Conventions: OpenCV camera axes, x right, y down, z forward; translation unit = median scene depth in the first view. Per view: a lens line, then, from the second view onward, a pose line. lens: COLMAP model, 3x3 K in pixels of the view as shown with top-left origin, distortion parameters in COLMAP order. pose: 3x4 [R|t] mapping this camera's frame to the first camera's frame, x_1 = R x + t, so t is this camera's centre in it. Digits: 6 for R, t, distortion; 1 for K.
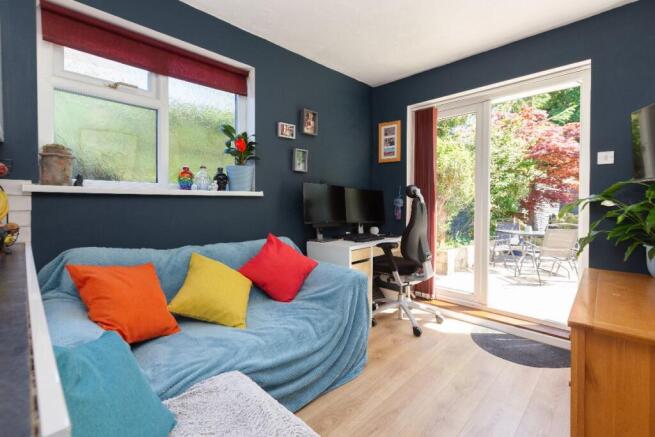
lens RADIAL K [[299.5, 0, 306.4], [0, 299.5, 205.9], [0, 0, 1]] dist [-0.002931, -0.000701]
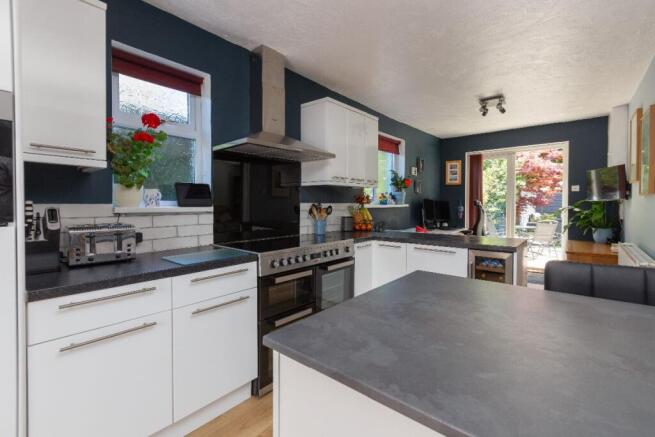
lens RADIAL K [[299.5, 0, 306.4], [0, 299.5, 205.9], [0, 0, 1]] dist [-0.002931, -0.000701]
pose [[0.997482, -0.006934, 0.070579, -0.726881], [0.007238, 0.999966, -0.004050, -0.027437], [-0.070549, 0.004550, 0.997498, -0.678133]]
